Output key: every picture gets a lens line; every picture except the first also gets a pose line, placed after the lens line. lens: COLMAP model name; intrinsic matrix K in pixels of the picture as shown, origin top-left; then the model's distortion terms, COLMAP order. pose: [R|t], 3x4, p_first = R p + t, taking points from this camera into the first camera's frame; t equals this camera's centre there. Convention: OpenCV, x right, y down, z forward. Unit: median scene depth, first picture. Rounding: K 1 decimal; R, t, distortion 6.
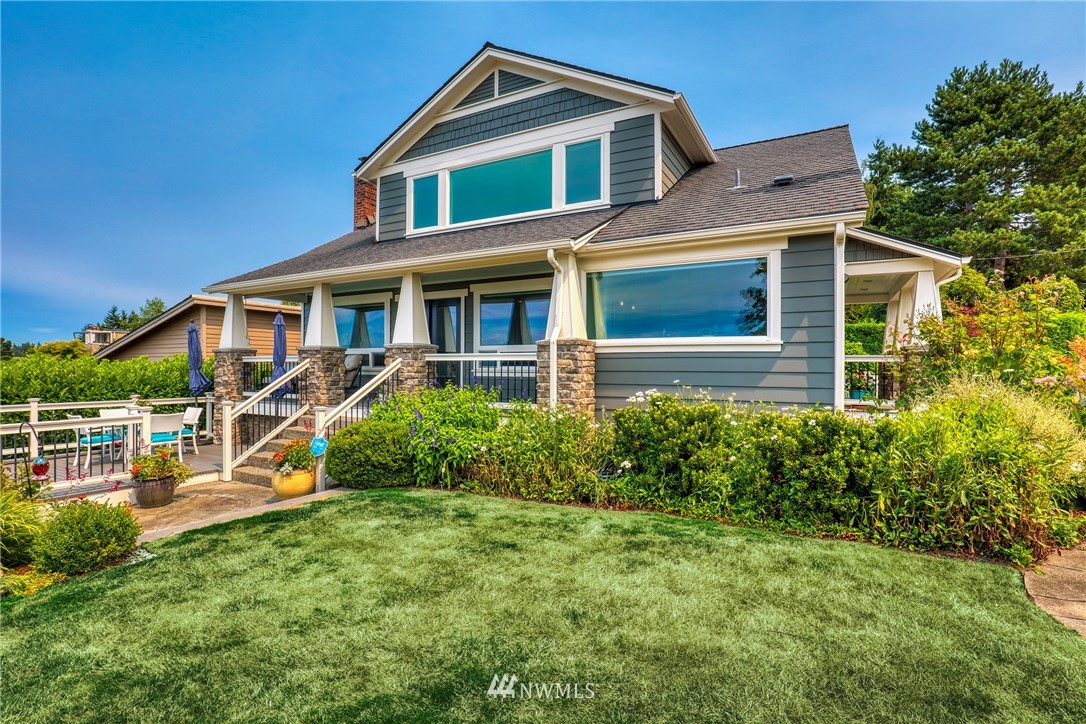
lens RADIAL K [[493.2, 0, 543.0], [0, 493.2, 362.0], [0, 0, 1]] dist [-0.036848, 0.006397]
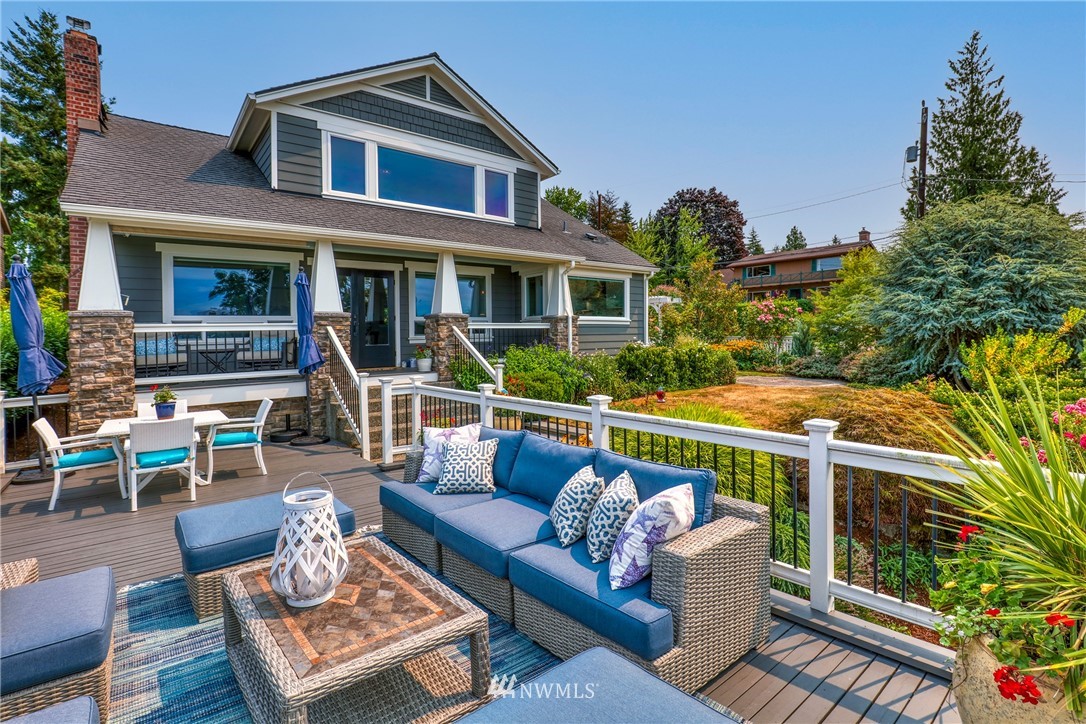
lens RADIAL K [[493.2, 0, 543.0], [0, 493.2, 362.0], [0, 0, 1]] dist [-0.036848, 0.006397]
pose [[0.411218, -0.063196, 0.909344, -1.063854], [0.008297, 0.997812, 0.065592, -0.000916], [-0.911499, -0.019427, 0.410843, 0.271074]]
